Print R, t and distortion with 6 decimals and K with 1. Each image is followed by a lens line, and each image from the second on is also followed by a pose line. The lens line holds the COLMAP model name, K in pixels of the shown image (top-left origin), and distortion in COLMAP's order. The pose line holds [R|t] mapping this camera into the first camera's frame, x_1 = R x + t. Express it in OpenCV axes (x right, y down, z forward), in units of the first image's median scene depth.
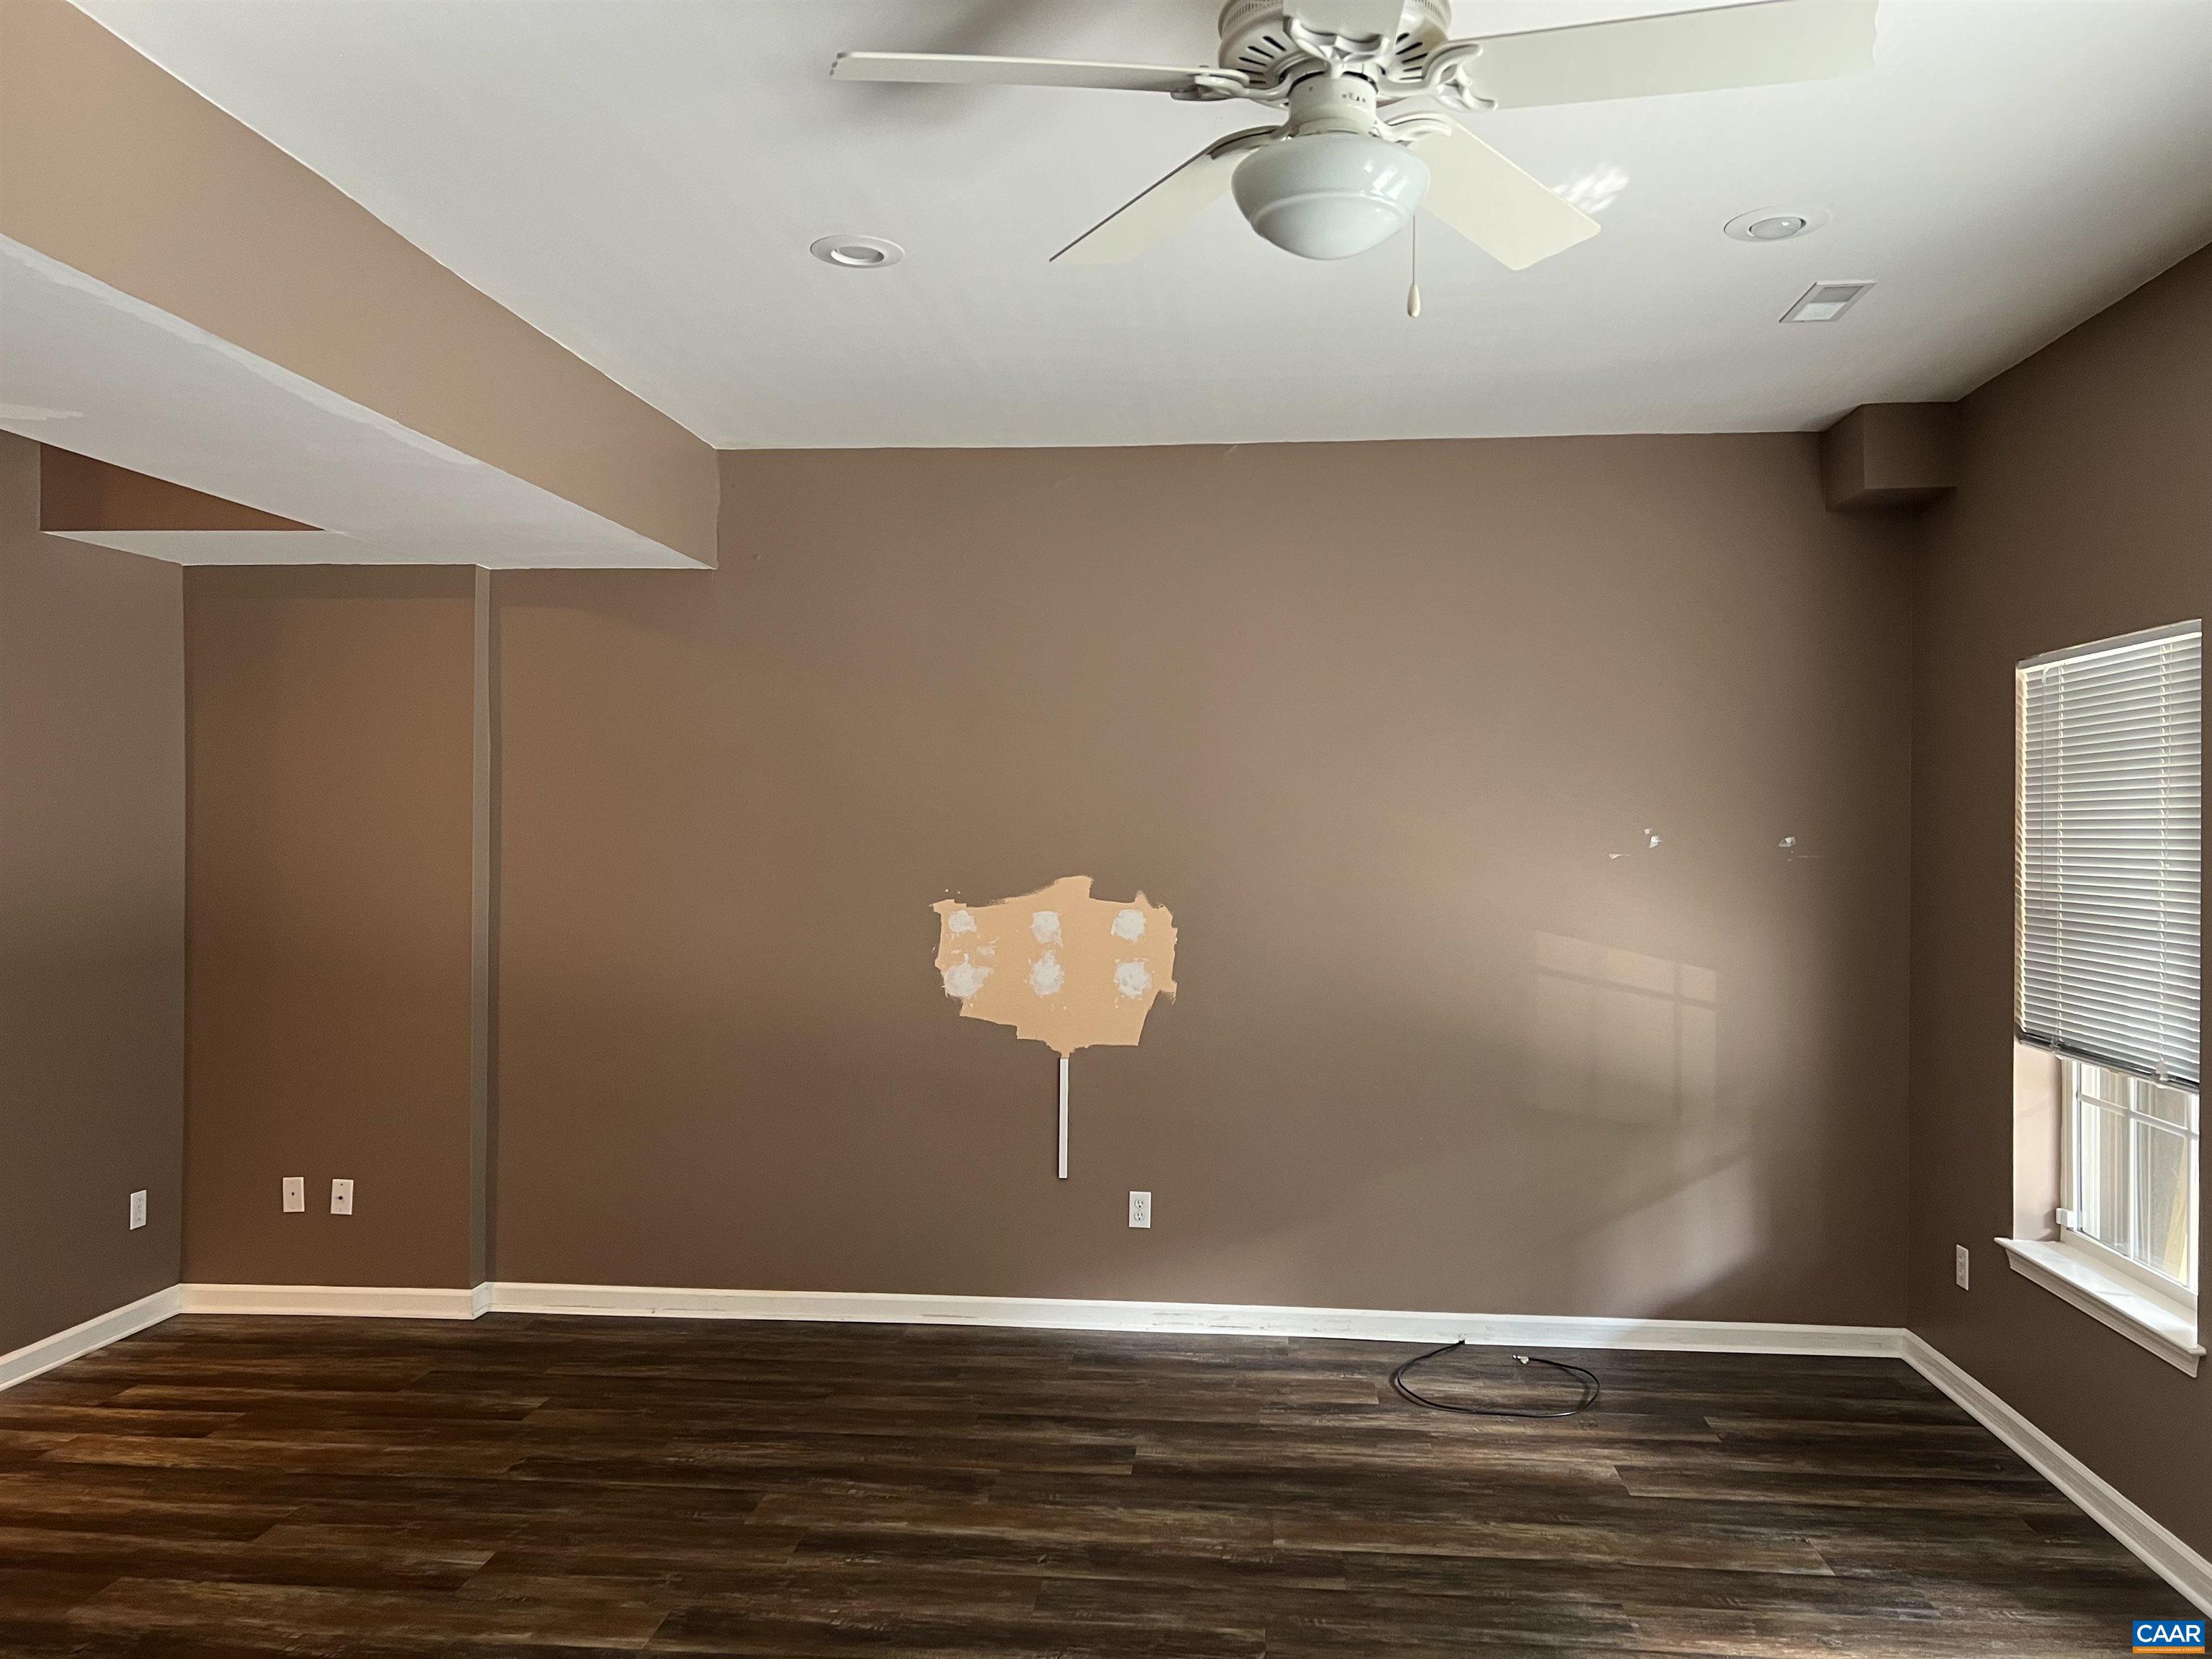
lens RADIAL K [[1693.3, 0, 1111.9], [0, 1693.3, 838.5], [0, 0, 1]] dist [0.063484, -0.057946]
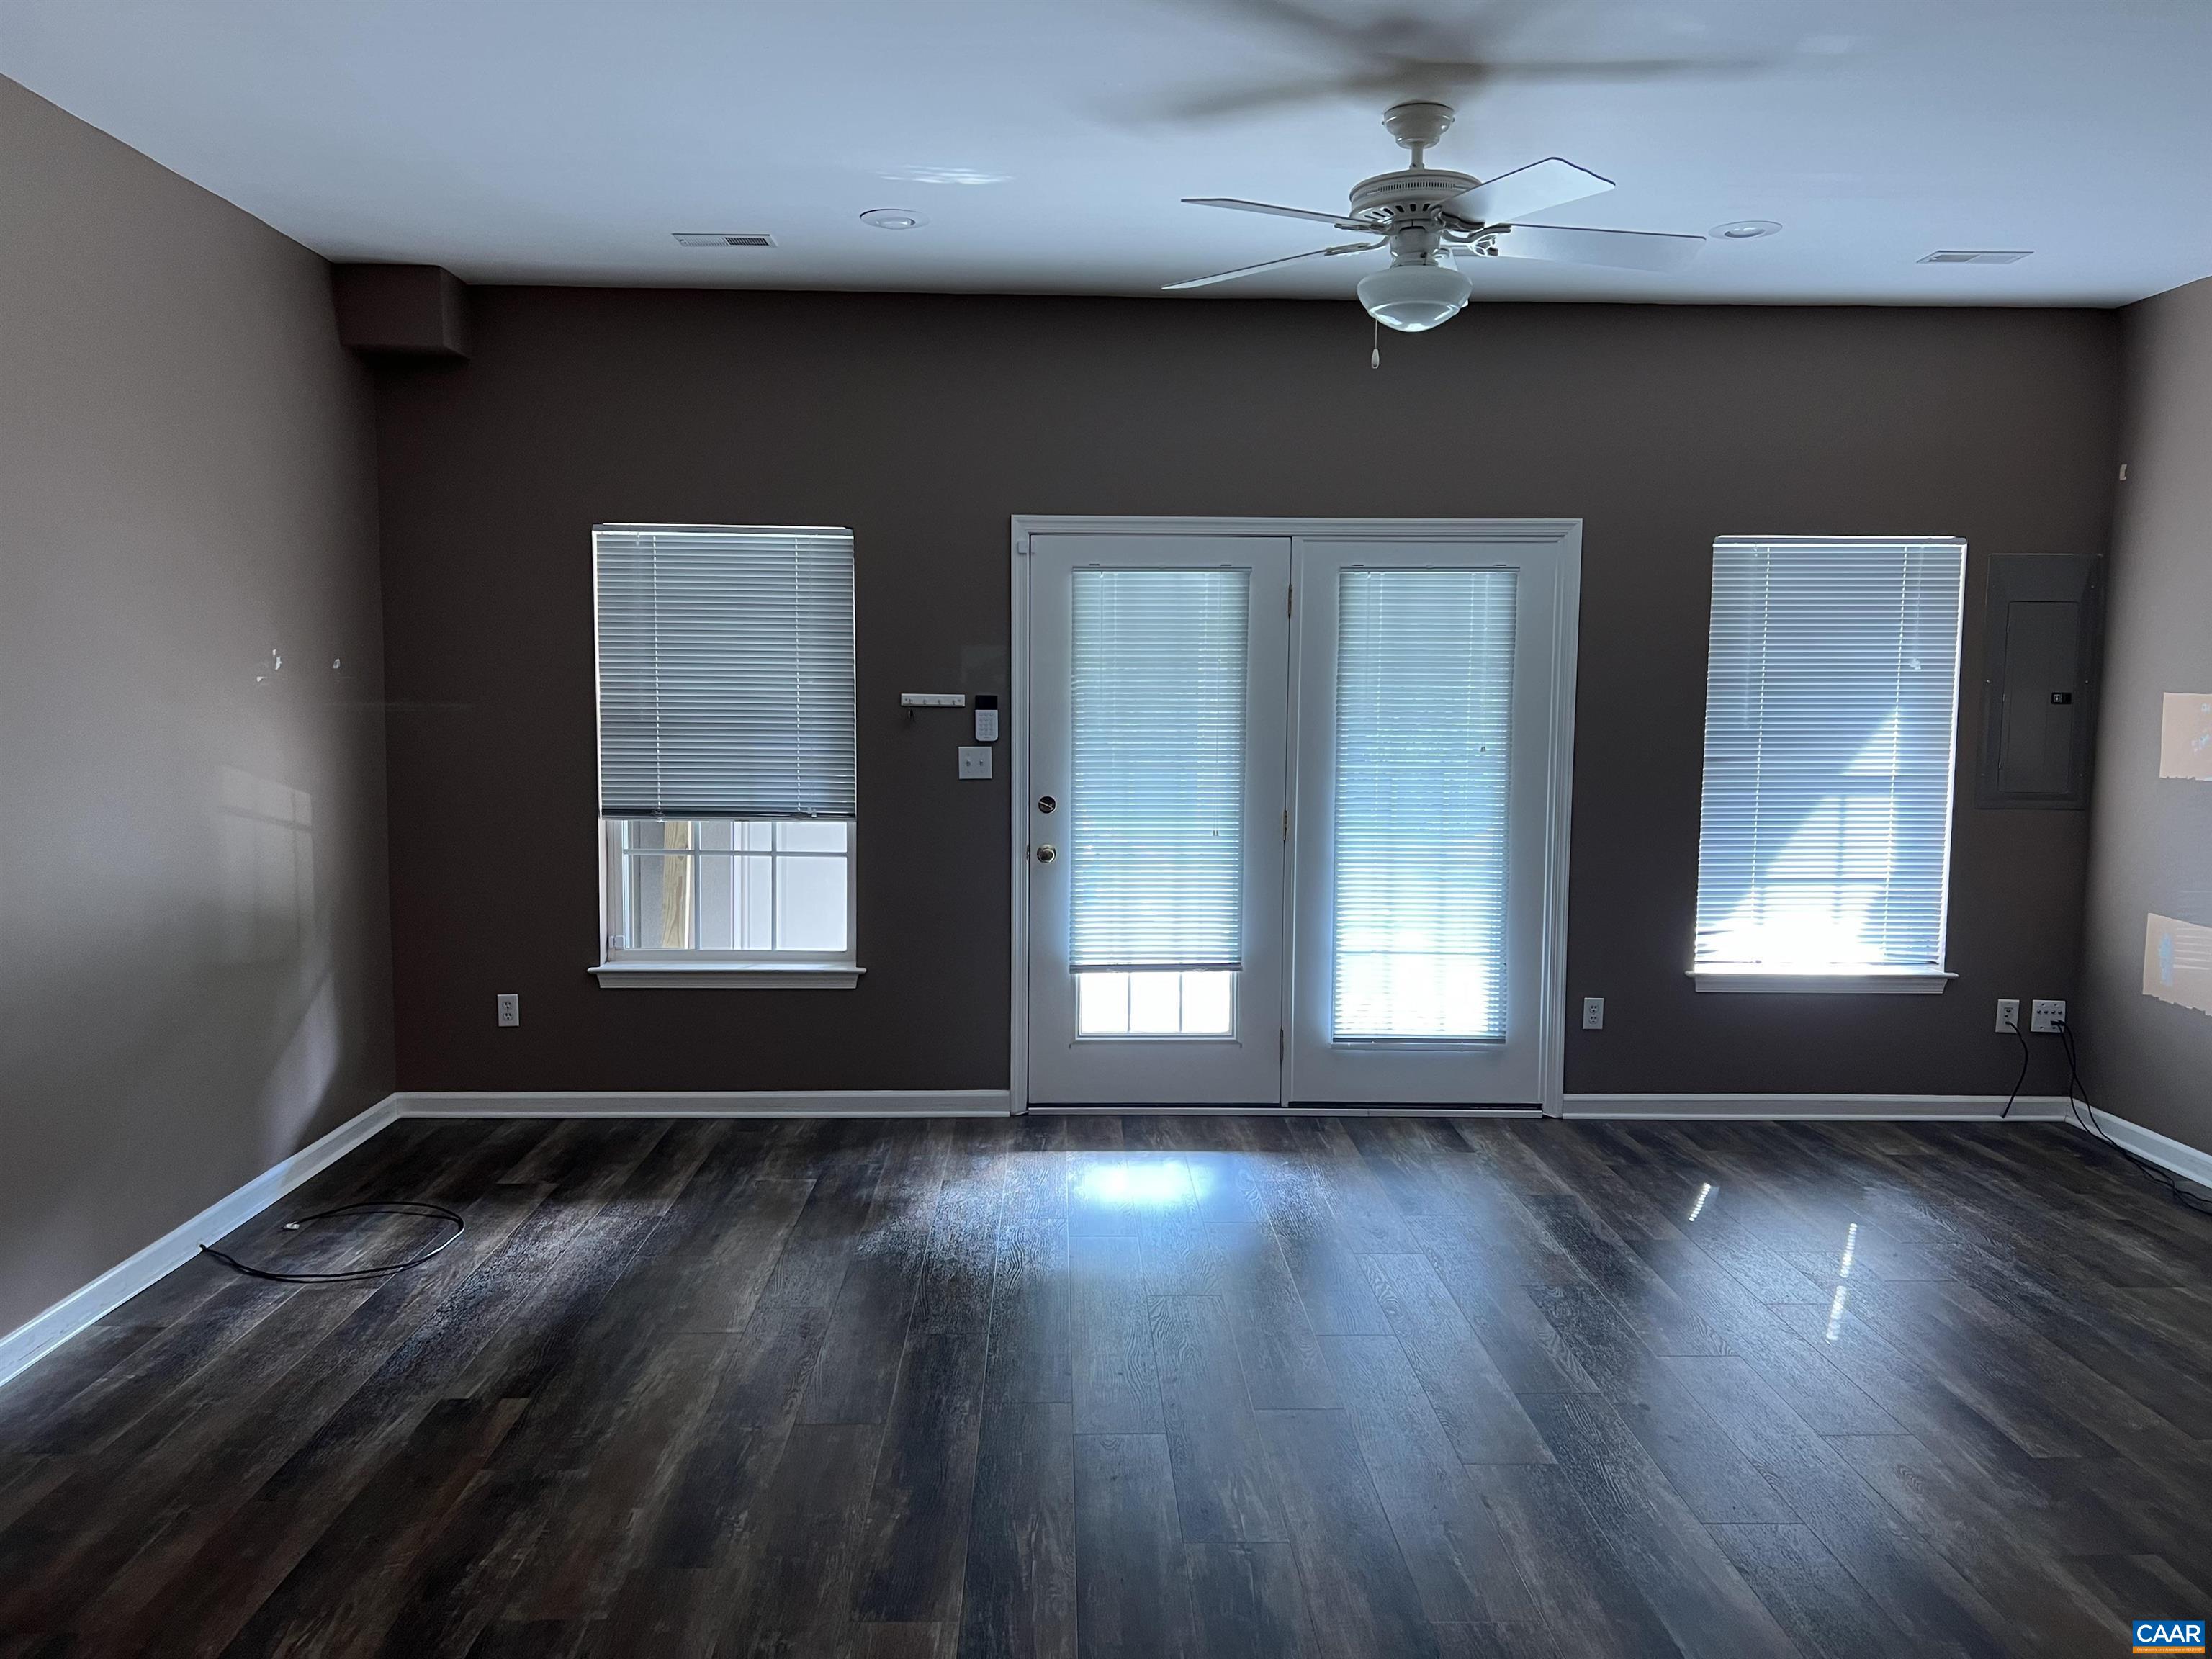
lens RADIAL K [[1693.3, 0, 1119.0], [0, 1693.3, 824.0], [0, 0, 1]] dist [0.063484, -0.057946]
pose [[-0.137595, -0.090761, 0.986321, -0.821511], [-0.003380, 0.995830, 0.091164, 0.002900], [-0.990483, 0.009210, -0.137328, 0.785572]]
